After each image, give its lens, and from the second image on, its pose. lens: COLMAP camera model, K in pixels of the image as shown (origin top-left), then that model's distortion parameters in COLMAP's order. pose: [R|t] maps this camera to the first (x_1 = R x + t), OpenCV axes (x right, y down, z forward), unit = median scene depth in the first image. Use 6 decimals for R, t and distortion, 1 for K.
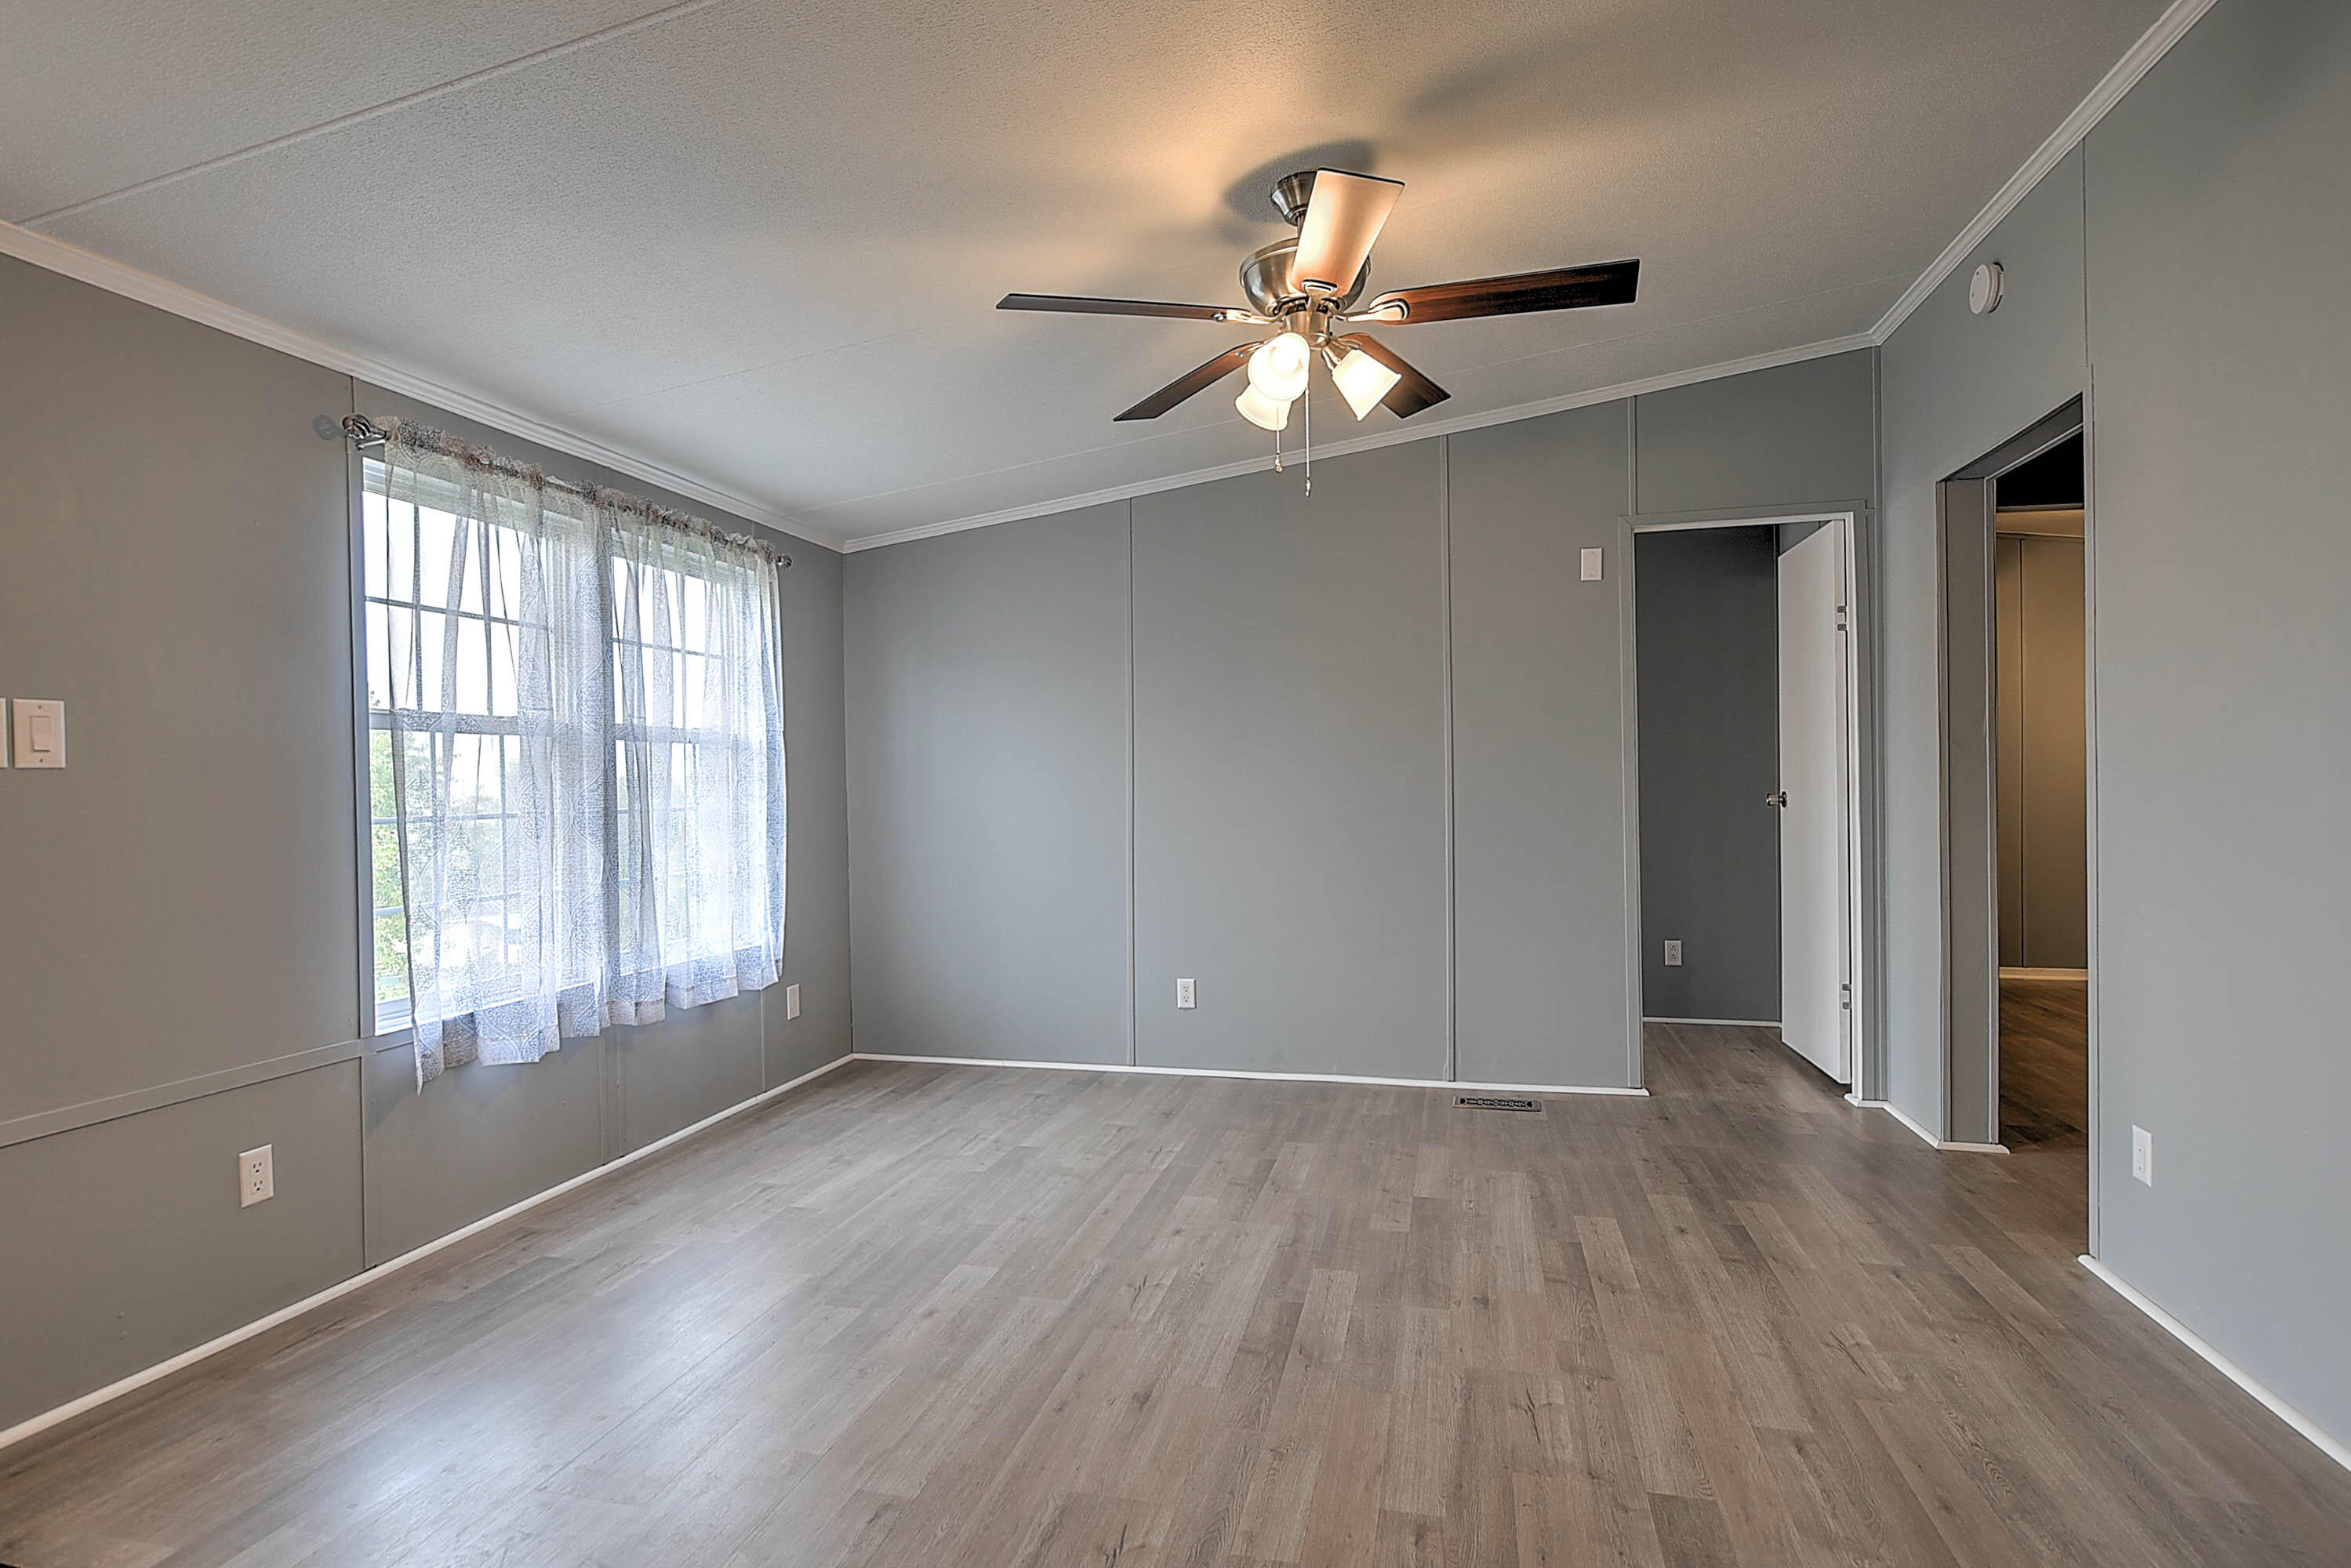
lens RADIAL K [[1190.6, 0, 1161.6], [0, 1190.6, 778.4], [0, 0, 1]] dist [-0.012649, 0.002873]
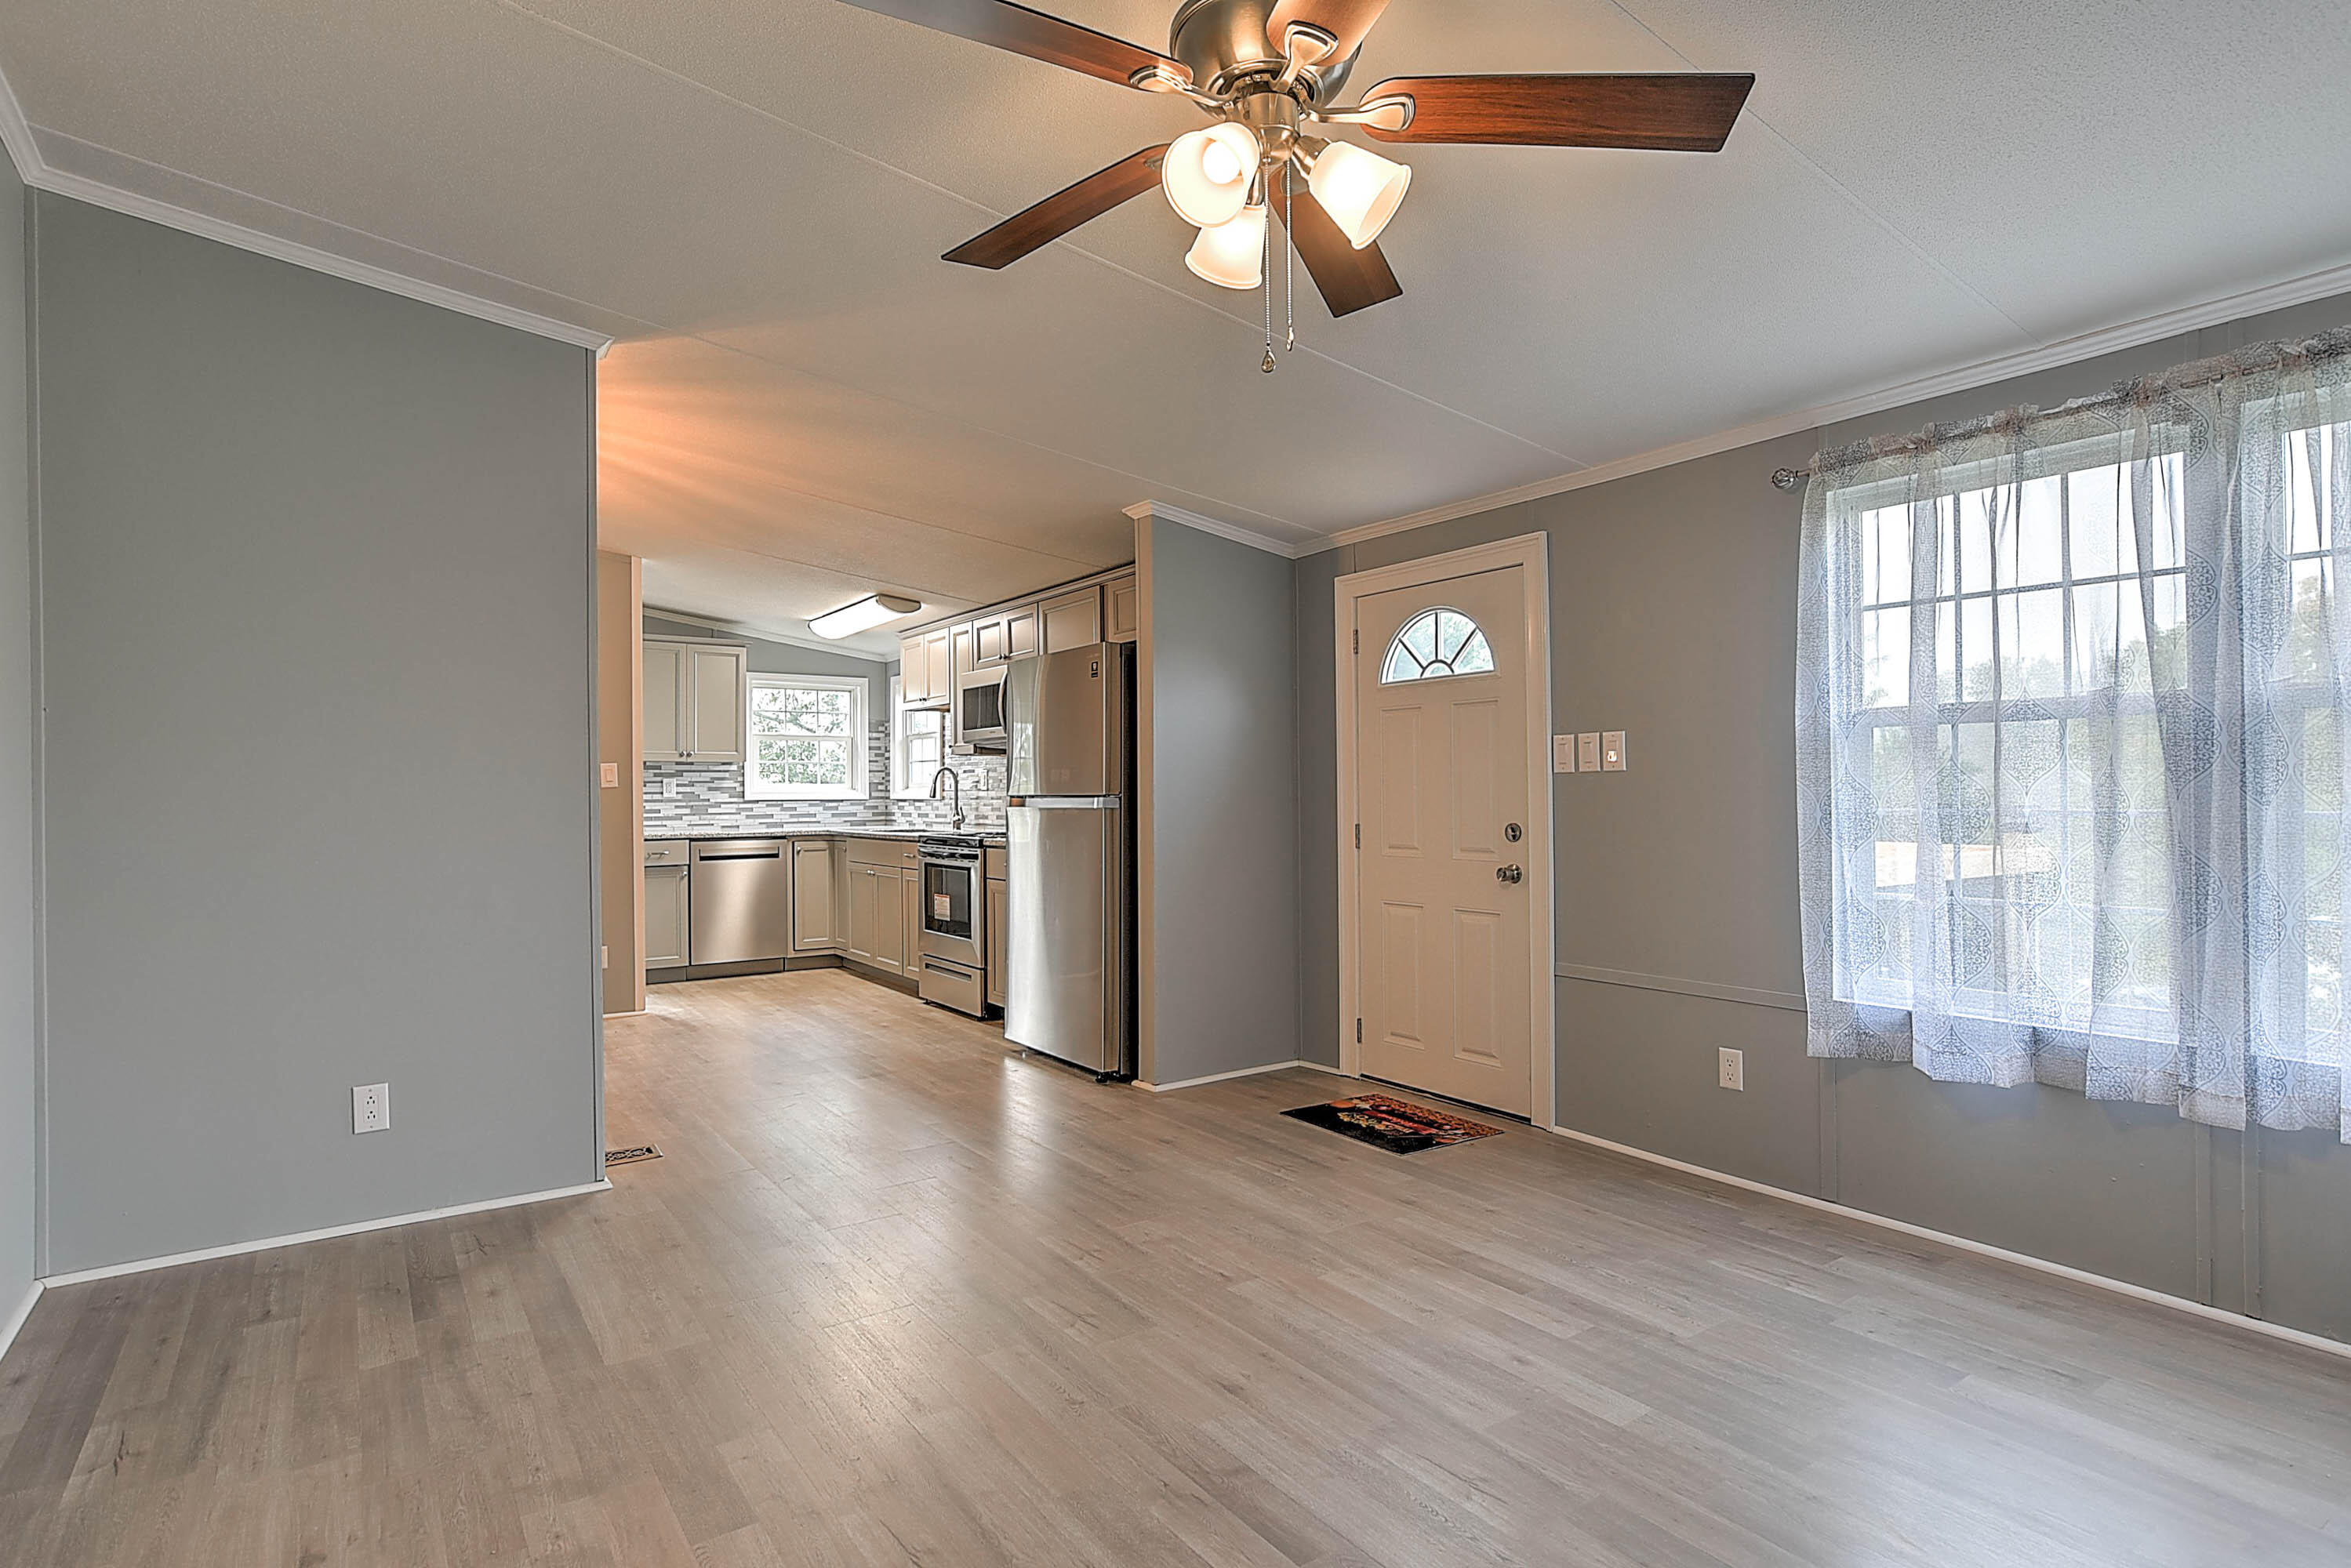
lens RADIAL K [[1217.6, 0, 1175.5], [0, 1217.6, 784.0], [0, 0, 1]] dist [-0.002225, 0.000089]
pose [[-0.659034, 0.014844, -0.751967, 0.530630], [0.020268, 0.999793, 0.001973, -0.004465], [0.751840, -0.013940, -0.659198, 1.100669]]
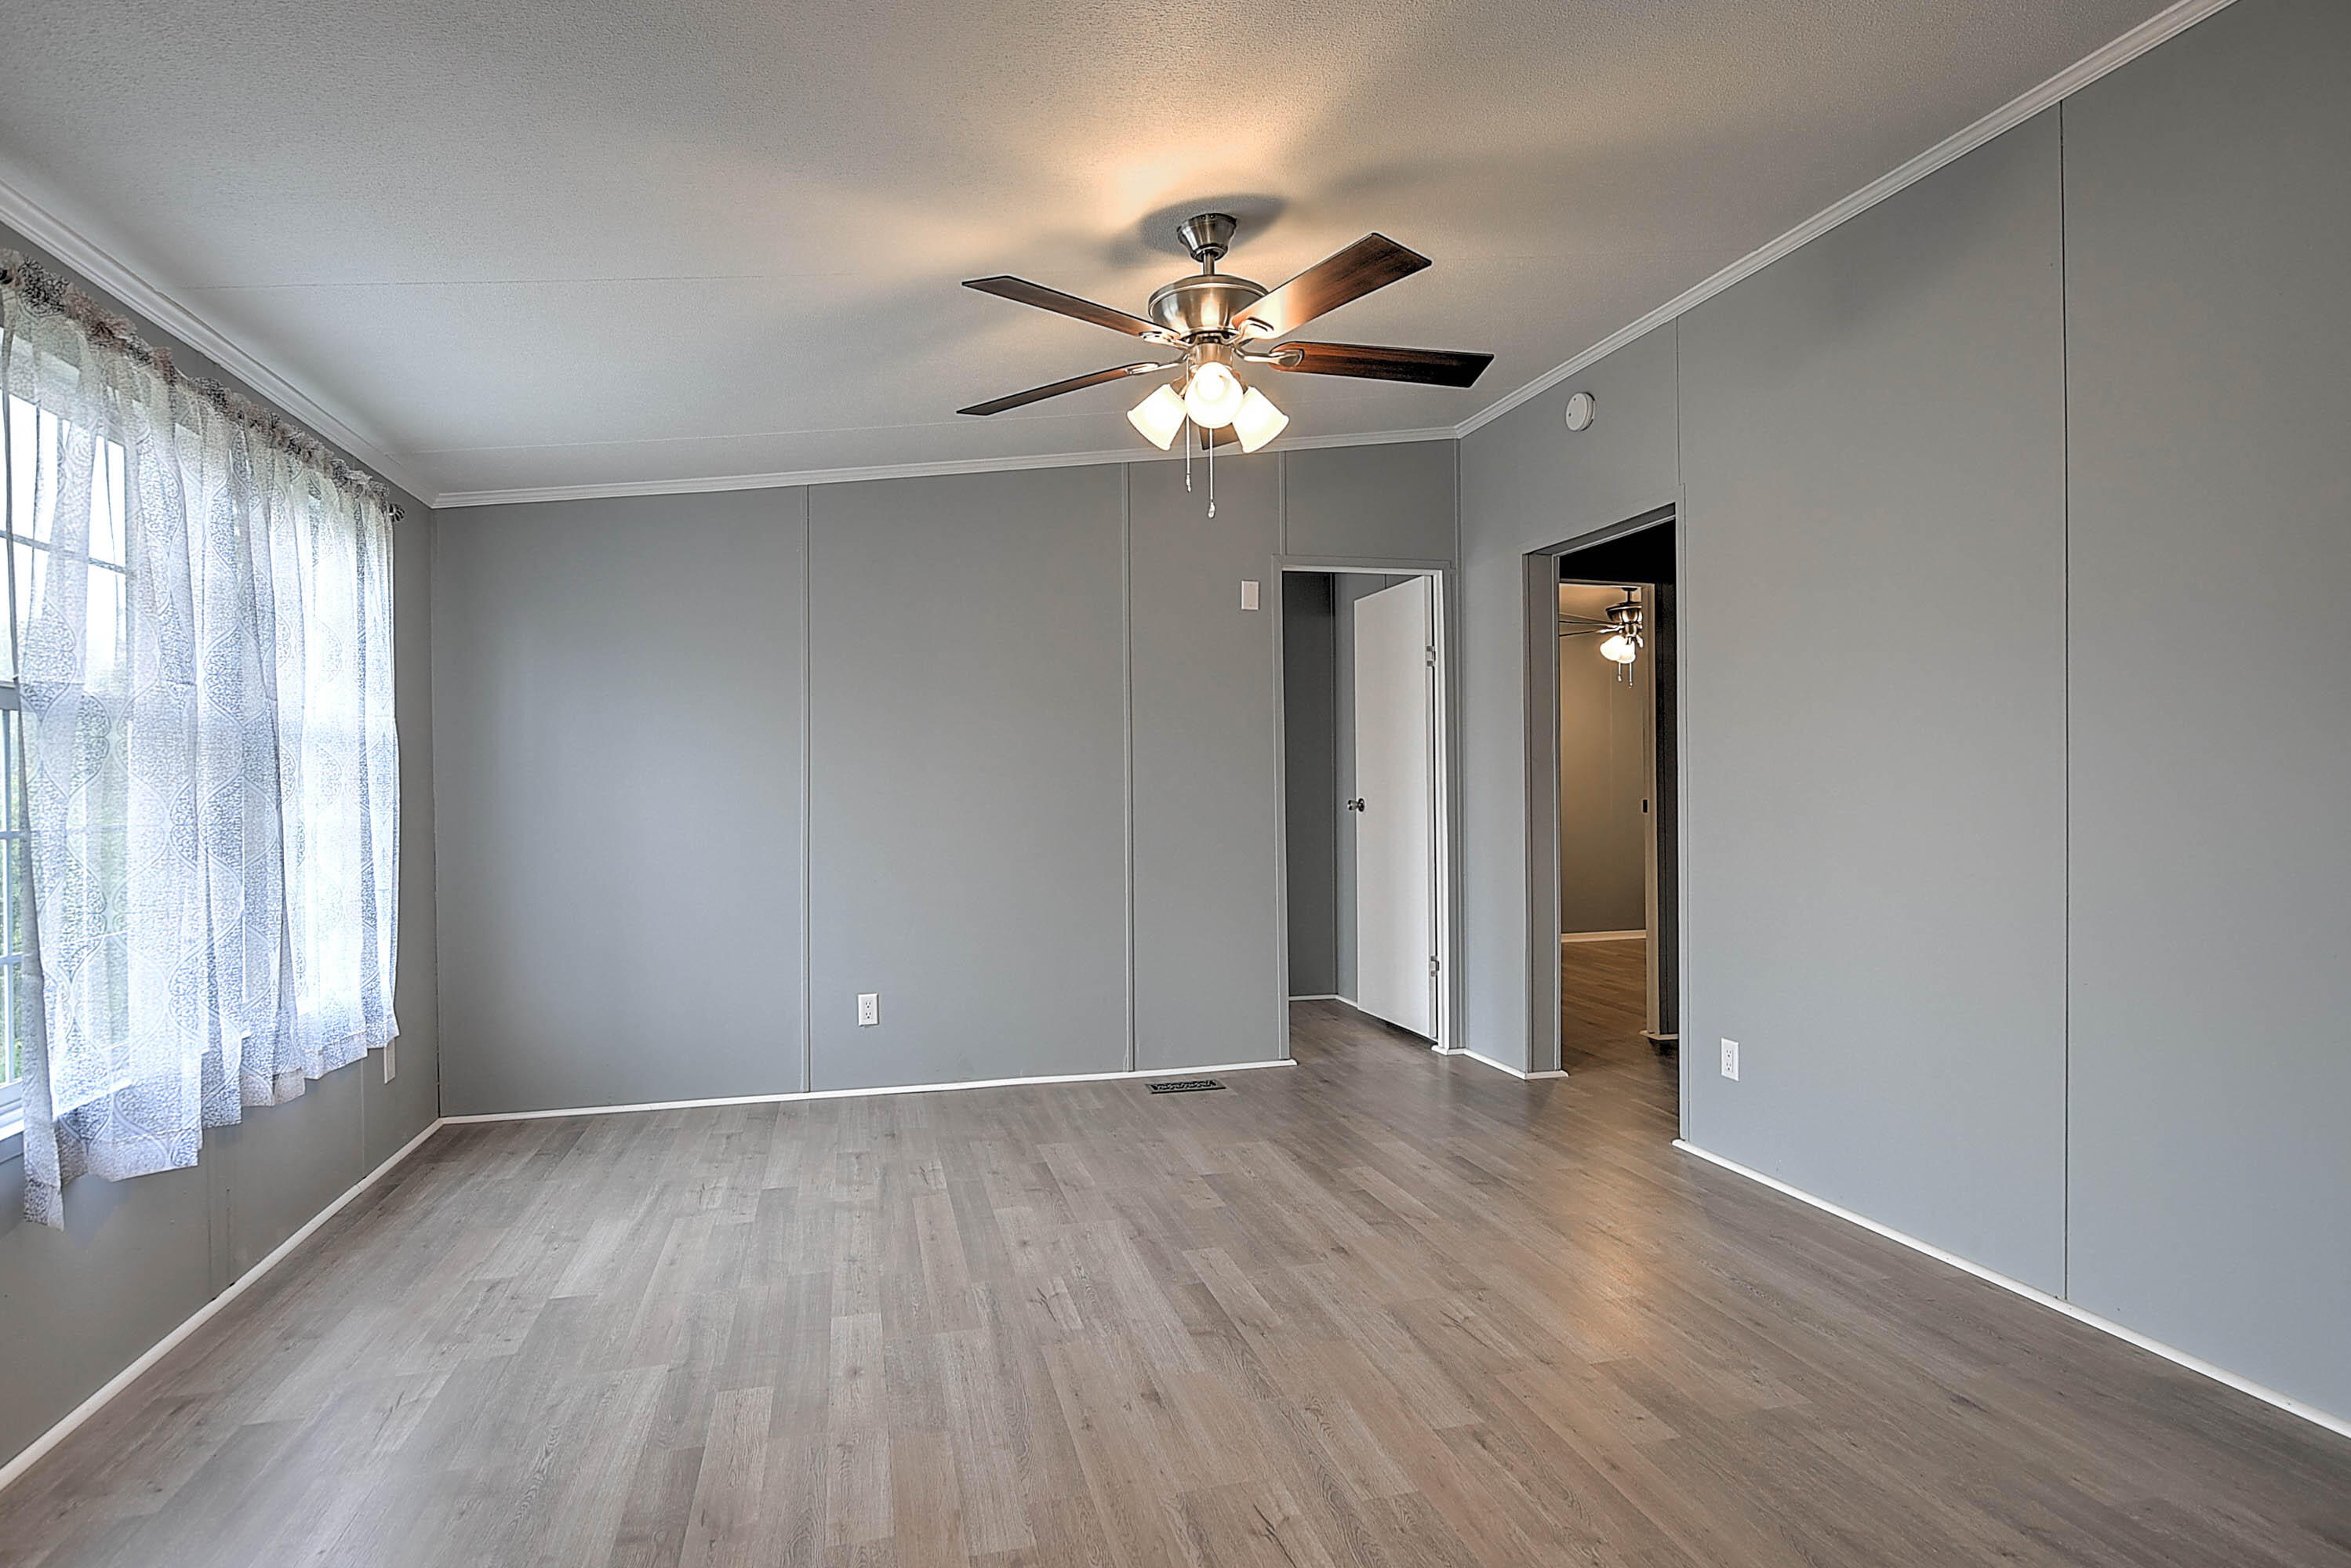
lens RADIAL K [[1190.6, 0, 1161.6], [0, 1190.6, 778.4], [0, 0, 1]] dist [-0.012649, 0.002873]
pose [[0.879880, 0.008406, 0.475121, -0.325817], [-0.004978, 0.999952, -0.008471, 0.003211], [-0.475170, 0.005088, 0.879879, 0.069279]]
